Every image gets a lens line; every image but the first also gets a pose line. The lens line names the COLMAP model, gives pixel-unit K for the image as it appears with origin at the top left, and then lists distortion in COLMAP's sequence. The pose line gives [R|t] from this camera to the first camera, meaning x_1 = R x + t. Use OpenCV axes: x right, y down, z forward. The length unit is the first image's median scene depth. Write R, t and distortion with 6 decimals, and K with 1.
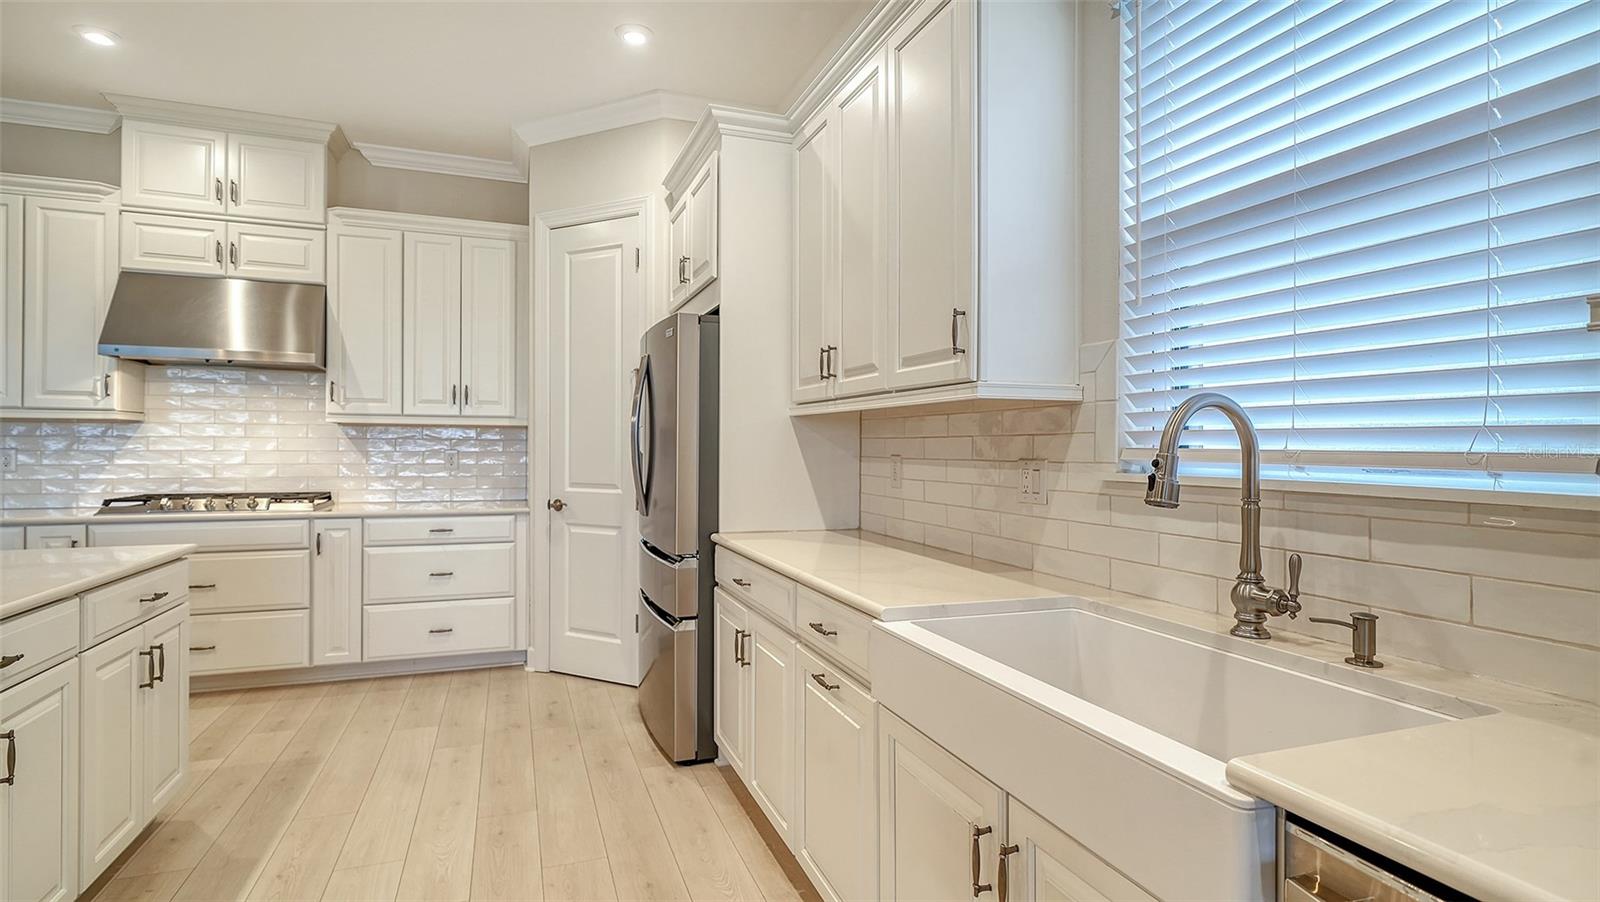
lens RADIAL K [[777.8, 0, 791.1], [0, 777.8, 443.8], [0, 0, 1]] dist [0.000062, -0.000069]
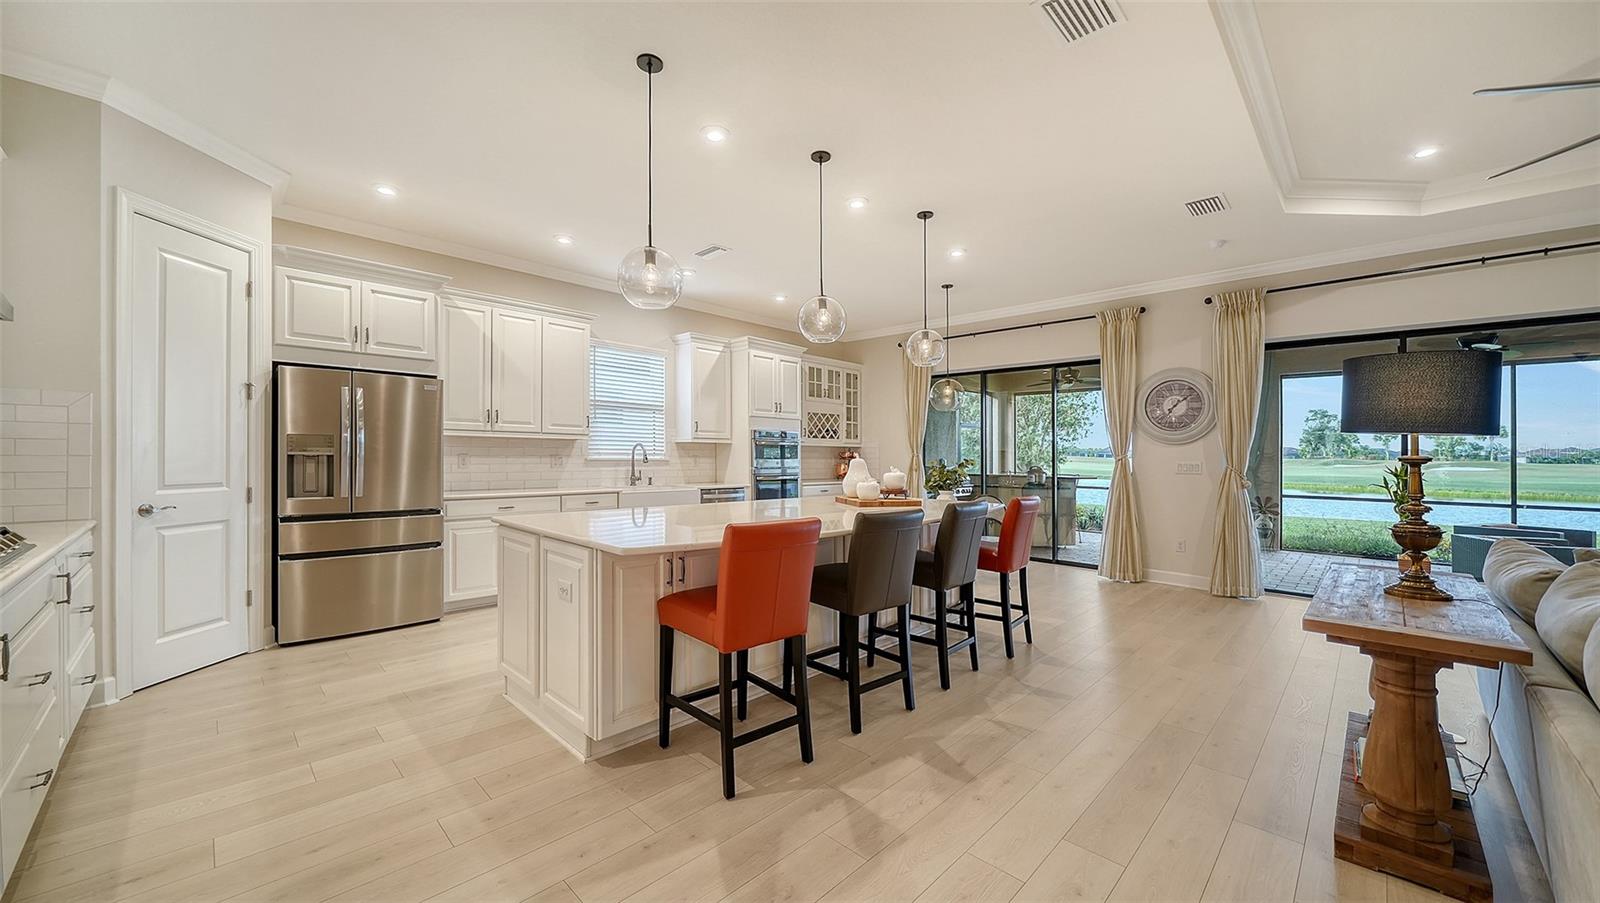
lens RADIAL K [[587.4, 0, 793.8], [0, 587.4, 450.8], [0, 0, 1]] dist [-0.012191, 0.000095]
pose [[-0.423525, -0.005618, 0.905867, -1.354481], [-0.017234, 0.999850, -0.001857, -0.006538], [-0.905721, -0.016398, -0.423558, 0.624765]]
